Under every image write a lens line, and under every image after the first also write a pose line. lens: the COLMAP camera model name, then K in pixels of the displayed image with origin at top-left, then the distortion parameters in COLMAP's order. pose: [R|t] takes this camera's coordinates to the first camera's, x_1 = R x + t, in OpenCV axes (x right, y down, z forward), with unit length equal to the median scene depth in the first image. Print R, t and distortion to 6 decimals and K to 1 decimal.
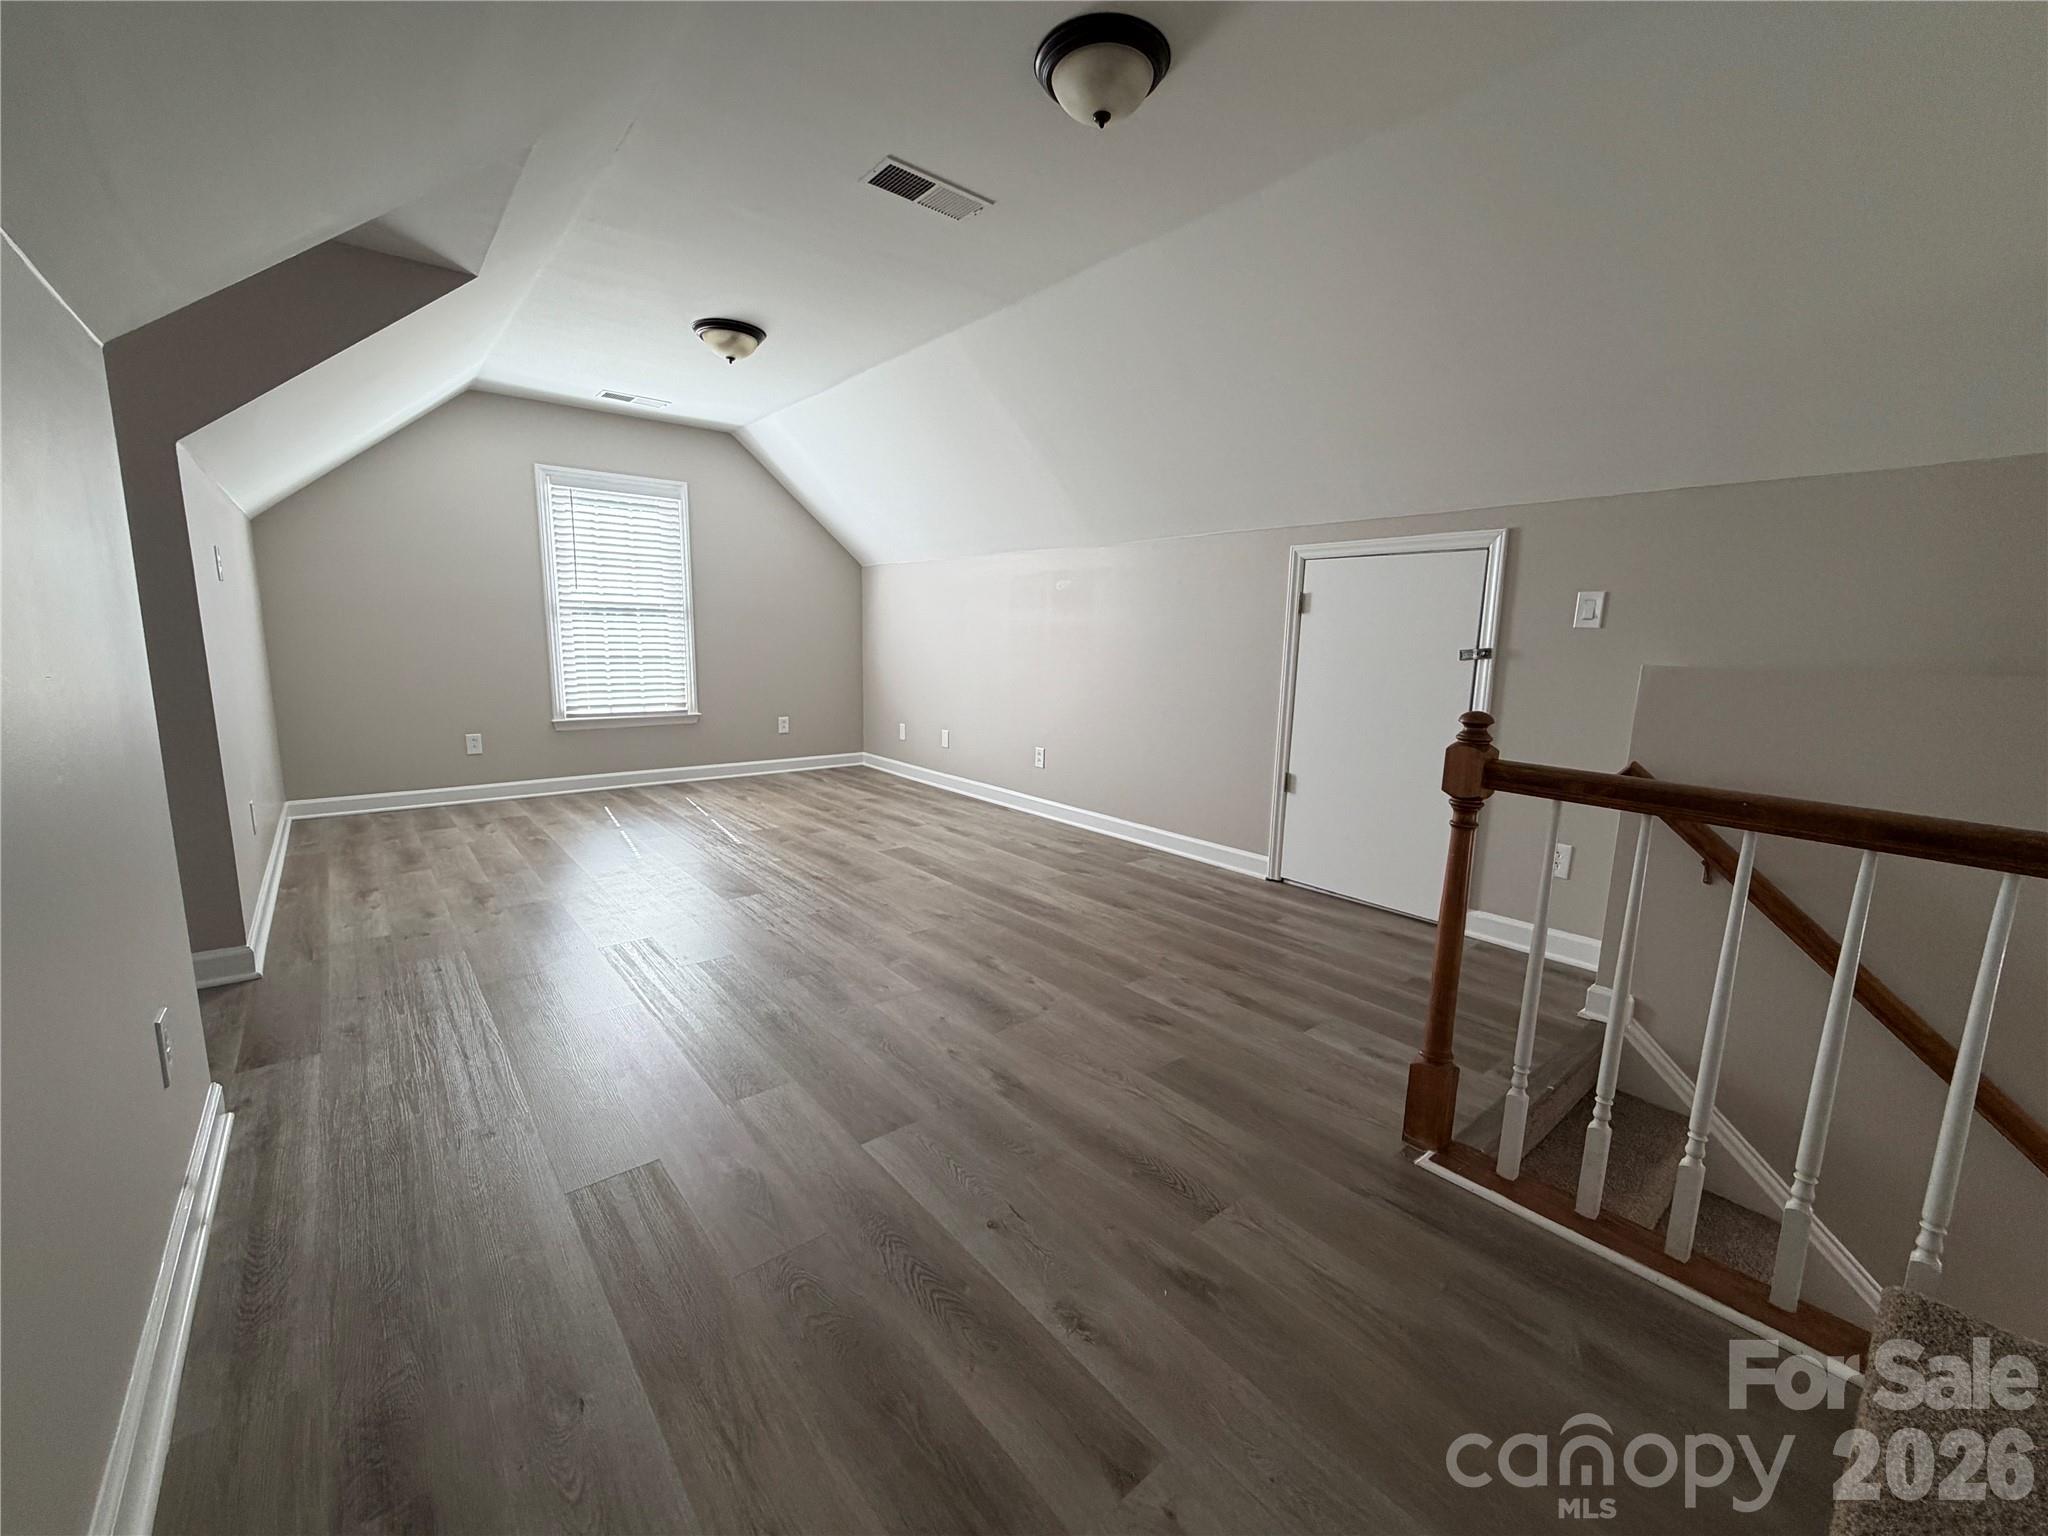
lens RADIAL K [[819.1, 0, 1018.3], [0, 819.1, 765.7], [0, 0, 1]] dist [0.000162, 0.000329]
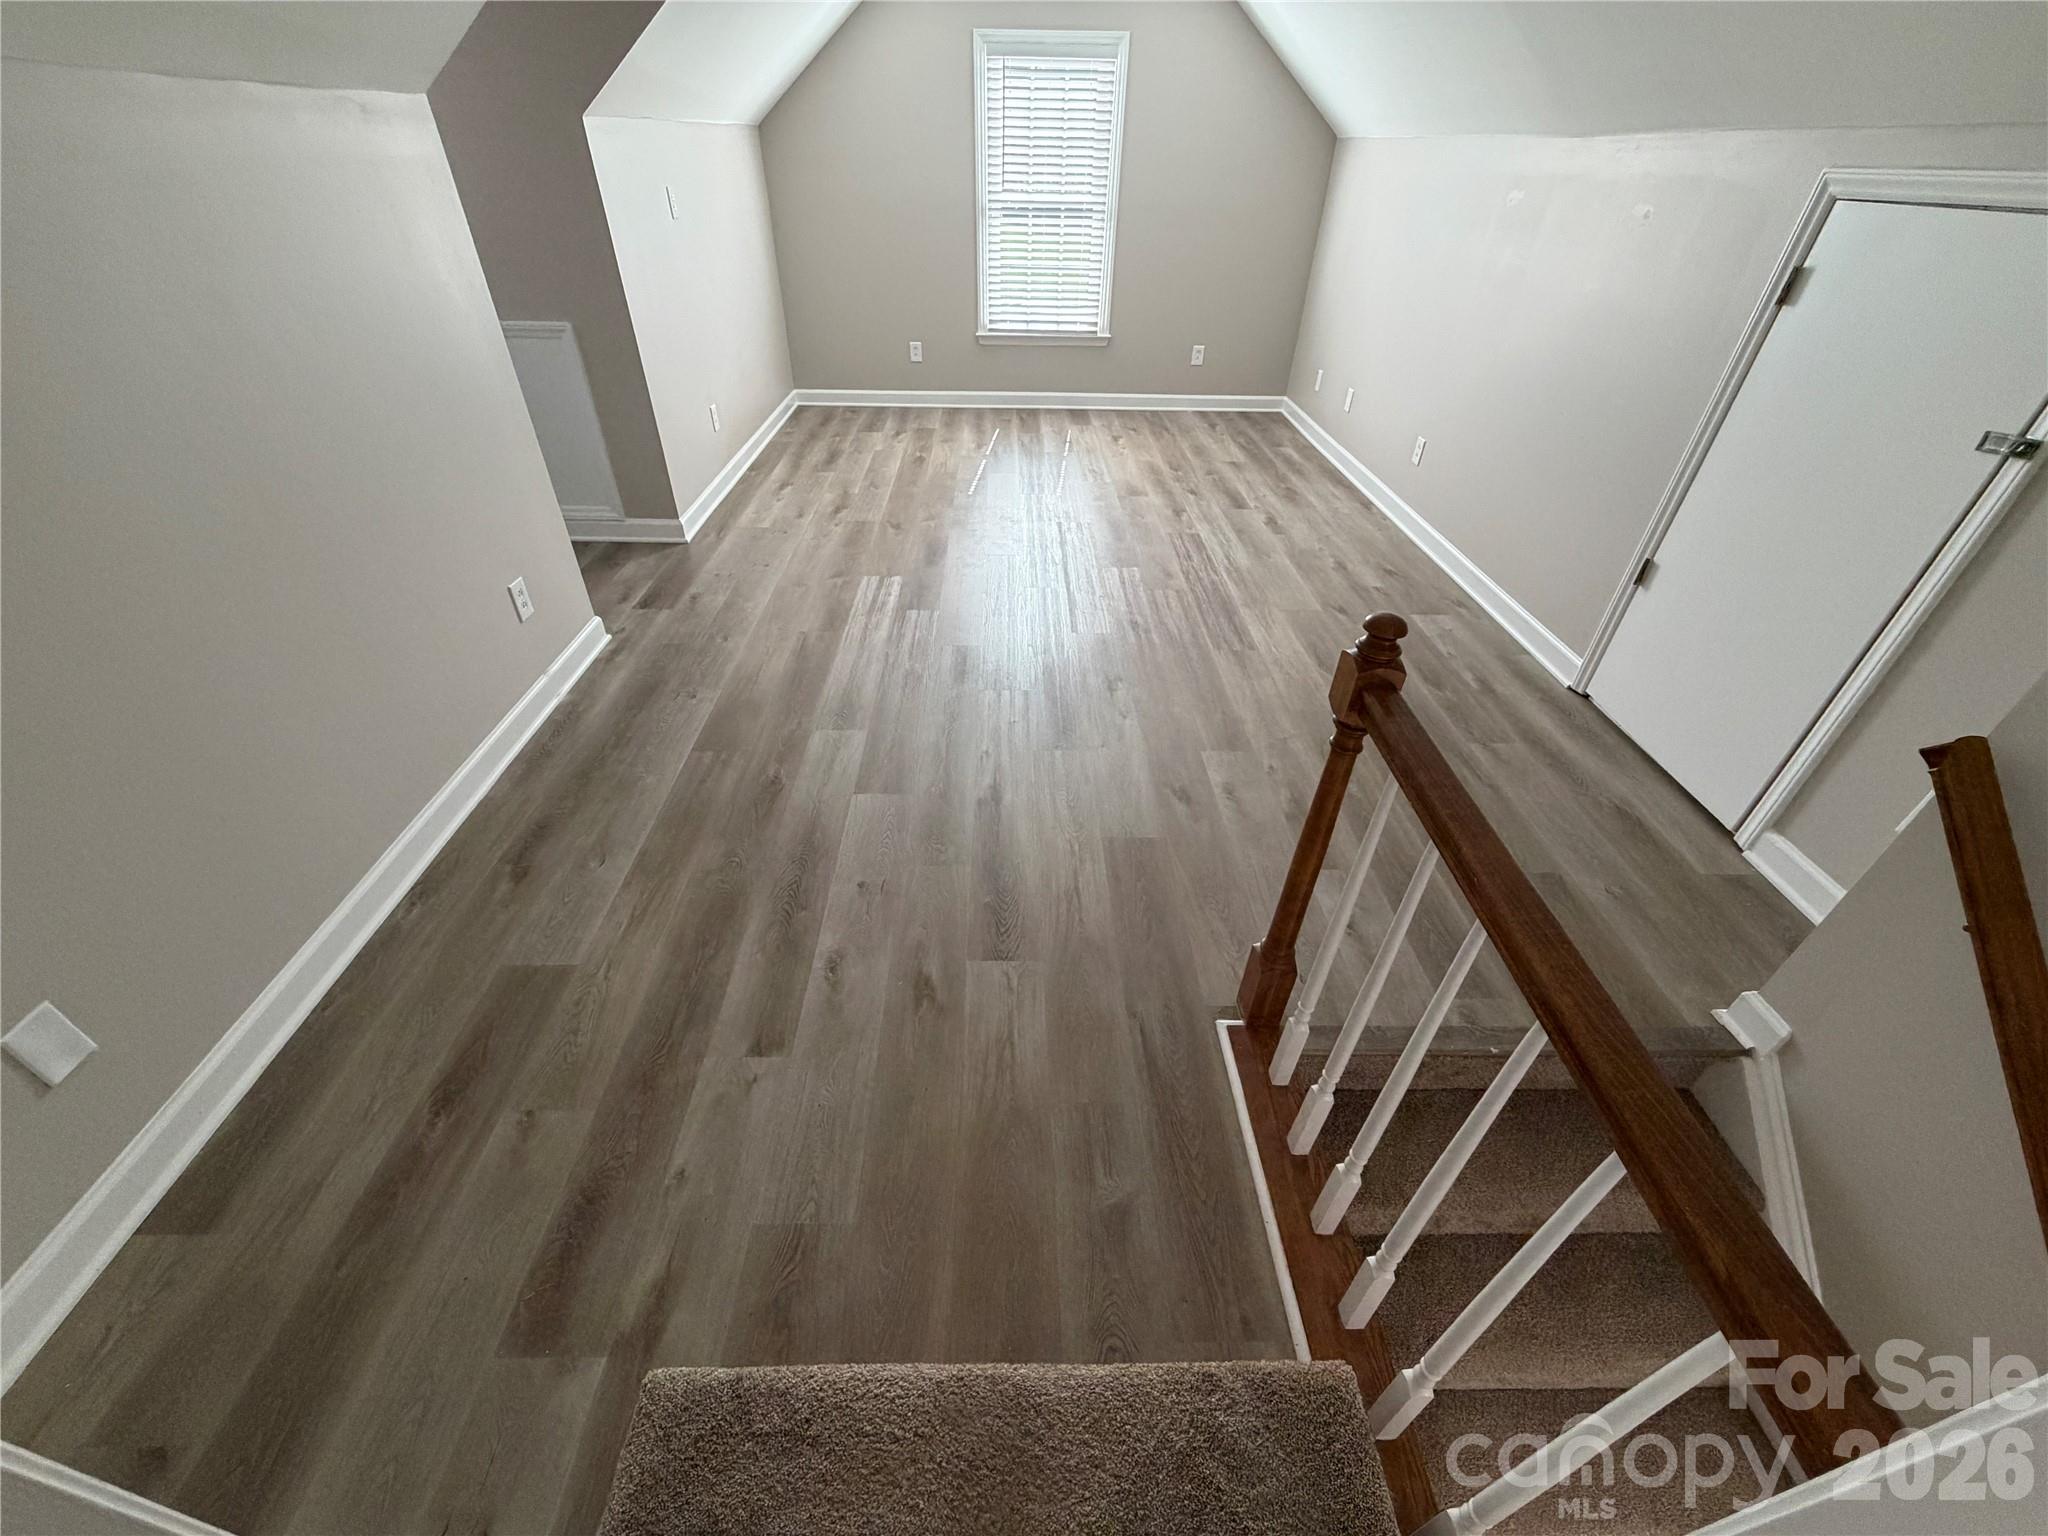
lens RADIAL K [[819.1, 0, 1018.3], [0, 819.1, 765.7], [0, 0, 1]] dist [0.000162, 0.000329]
pose [[0.781015, 0.368845, -0.503954, 0.336620], [-0.100873, 0.870866, 0.481059, -0.124010], [0.616312, -0.324879, 0.717365, 0.109416]]
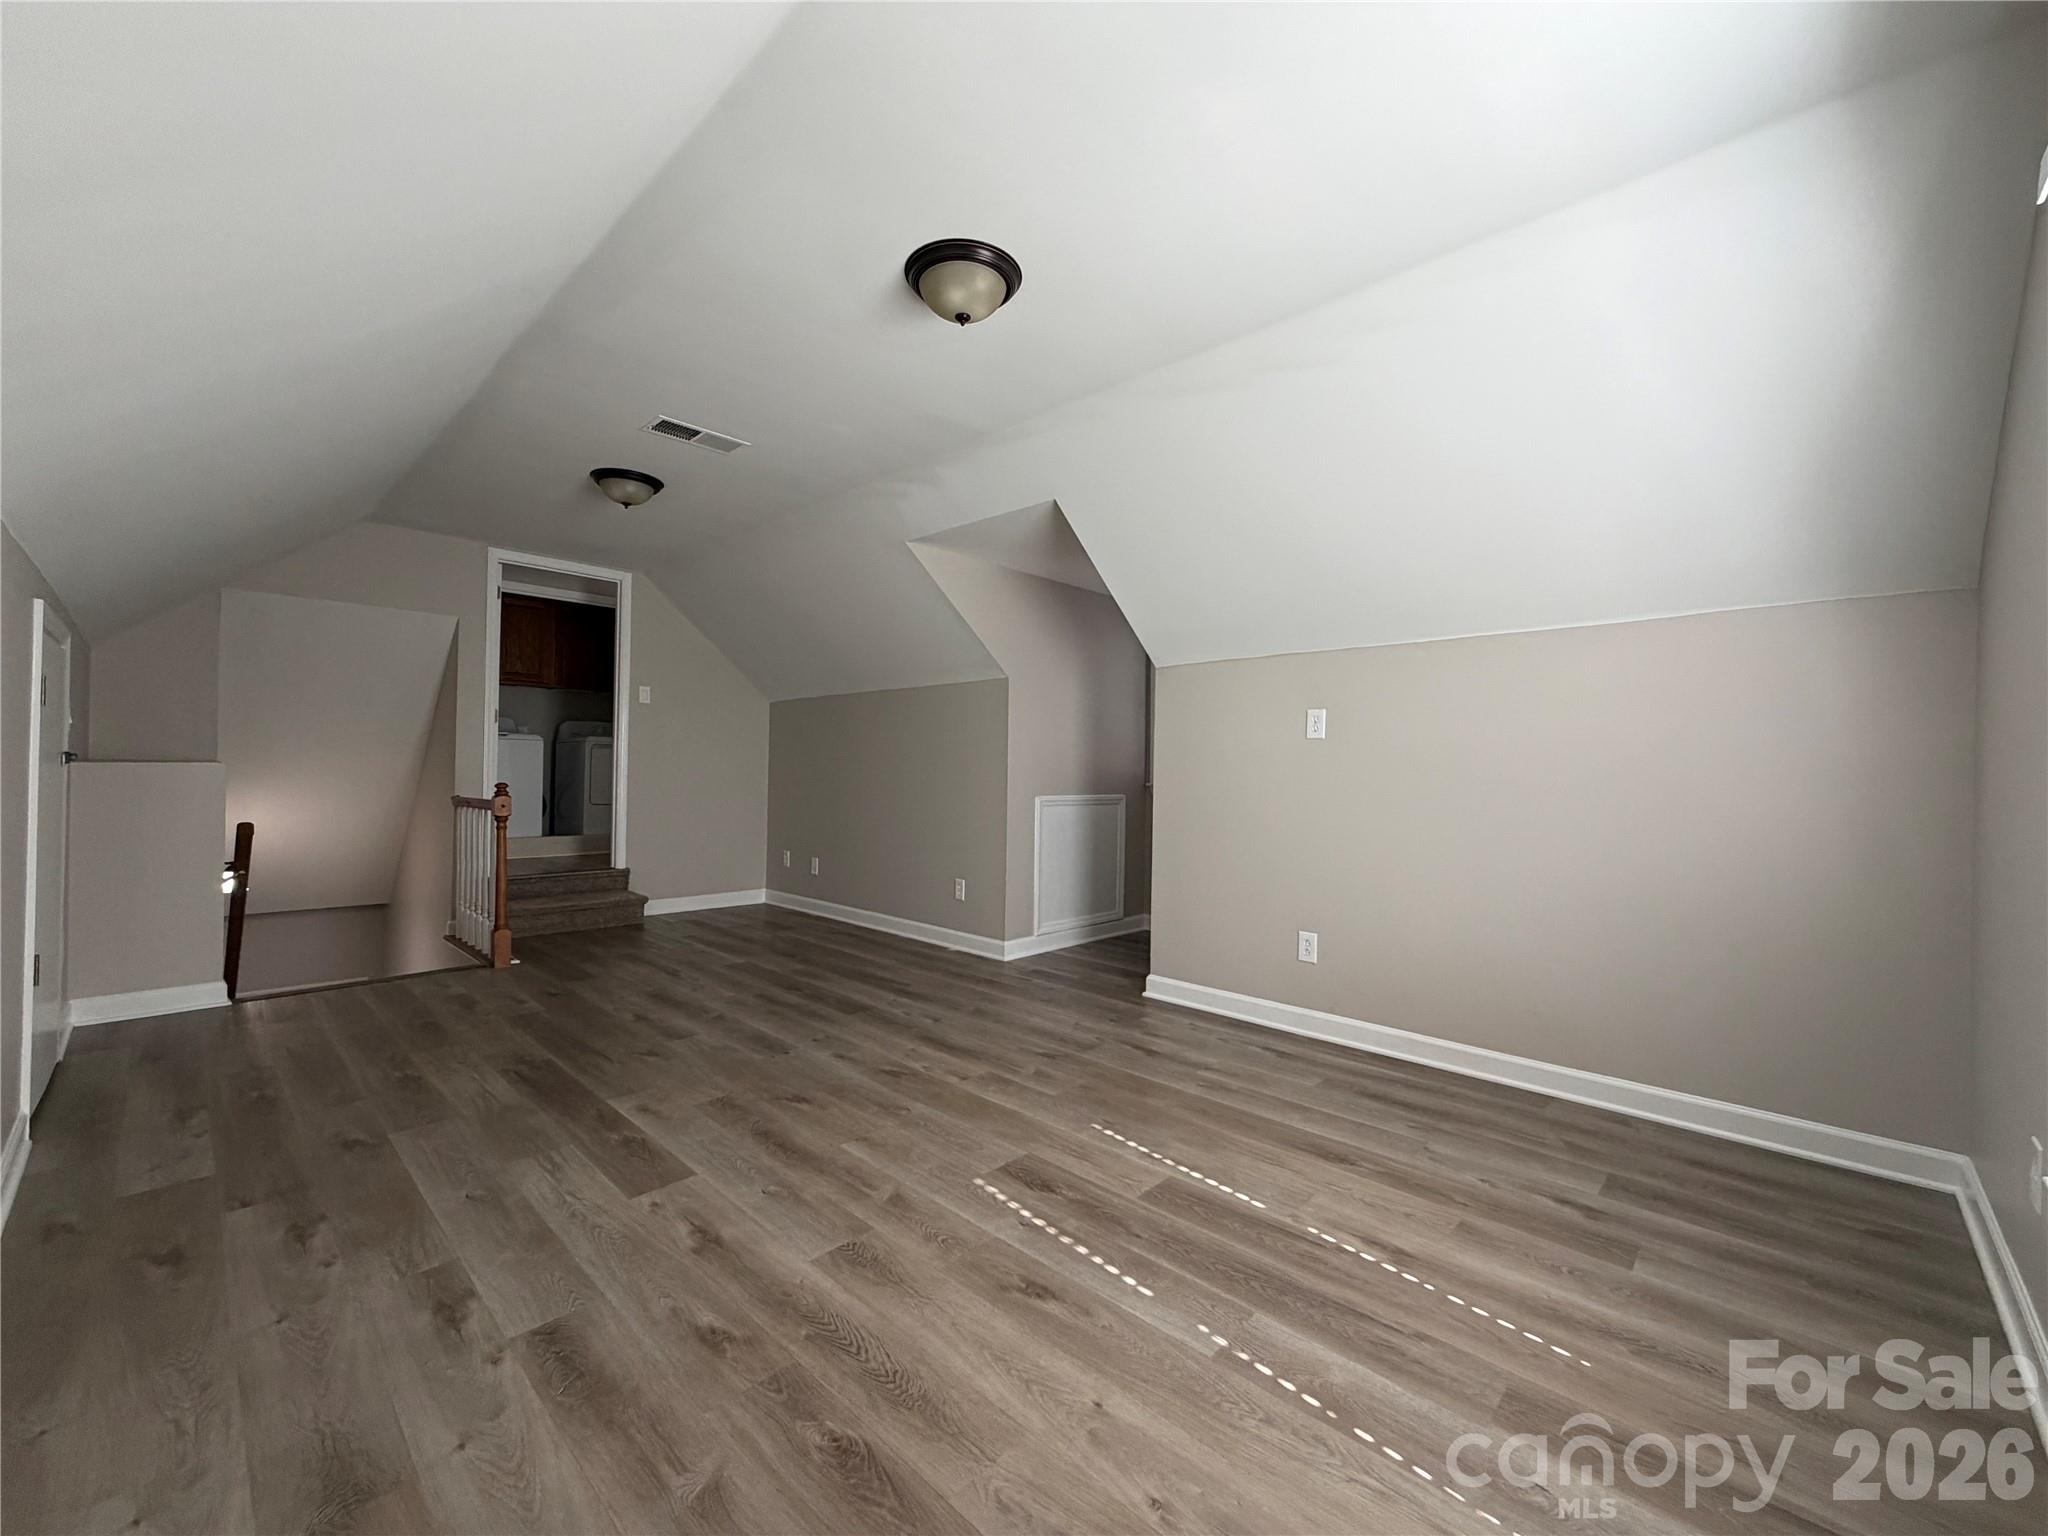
lens RADIAL K [[819.1, 0, 1018.3], [0, 819.1, 765.7], [0, 0, 1]] dist [0.000162, 0.000329]
pose [[-0.992631, -0.037930, -0.115087, -0.352546], [-0.055415, 0.986708, 0.152760, -0.281689], [0.107763, 0.158012, -0.981539, 1.730662]]
